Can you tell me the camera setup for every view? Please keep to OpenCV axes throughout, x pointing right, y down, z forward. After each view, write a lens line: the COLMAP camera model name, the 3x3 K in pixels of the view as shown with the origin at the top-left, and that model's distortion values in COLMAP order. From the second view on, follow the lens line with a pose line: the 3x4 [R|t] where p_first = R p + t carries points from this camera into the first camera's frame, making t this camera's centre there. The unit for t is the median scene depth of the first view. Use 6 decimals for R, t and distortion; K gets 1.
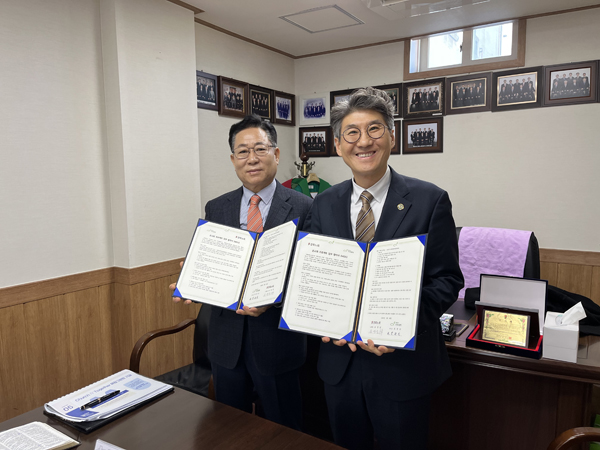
lens RADIAL K [[456.3, 0, 300.0], [0, 456.3, 225.0], [0, 0, 1]] dist [0.055668, -0.062404]
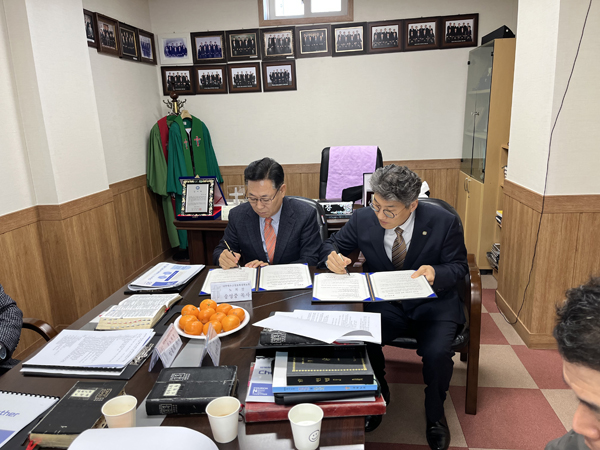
lens RADIAL K [[456.3, 0, 300.0], [0, 456.3, 225.0], [0, 0, 1]] dist [0.055668, -0.062404]
pose [[0.897582, -0.130808, 0.420993, -0.281487], [0.079522, 0.987341, 0.137234, 0.035050], [-0.433615, -0.089700, 0.896622, -0.155759]]
